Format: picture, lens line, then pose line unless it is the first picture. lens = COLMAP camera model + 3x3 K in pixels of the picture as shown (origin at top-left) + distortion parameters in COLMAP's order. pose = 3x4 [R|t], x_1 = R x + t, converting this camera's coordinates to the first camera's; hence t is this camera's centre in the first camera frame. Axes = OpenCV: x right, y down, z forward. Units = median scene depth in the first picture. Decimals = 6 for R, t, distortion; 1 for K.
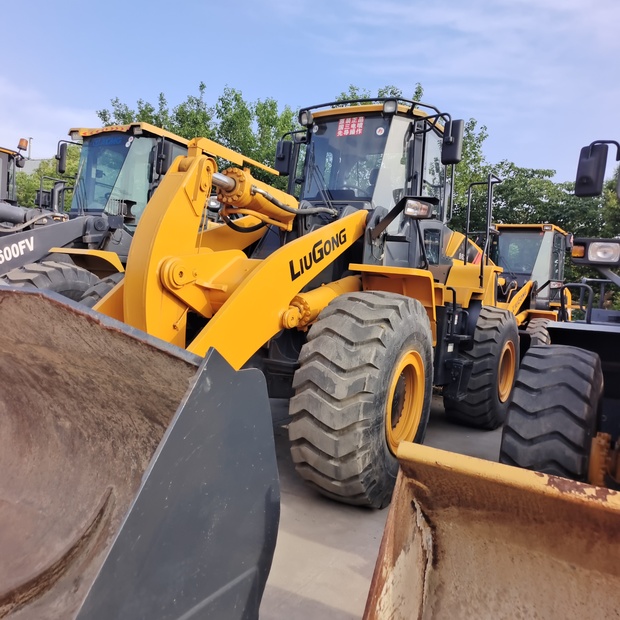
lens RADIAL K [[573.6, 0, 313.1], [0, 573.6, 314.6], [0, 0, 1]] dist [0.030090, 0.013476]
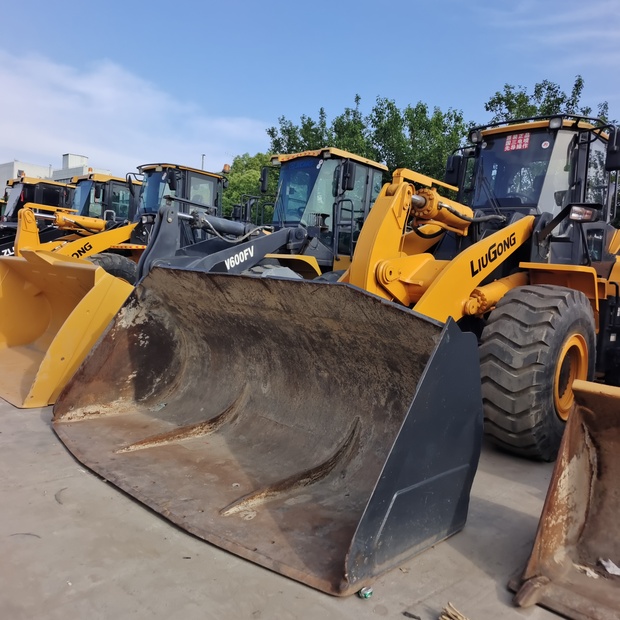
lens RADIAL K [[573.6, 0, 313.1], [0, 573.6, 314.6], [0, 0, 1]] dist [0.030090, 0.013476]
pose [[0.970116, 0.005181, -0.242587, -0.062551], [-0.004870, 0.999986, 0.001882, 0.020217], [0.242594, -0.000644, 0.970128, -0.272067]]
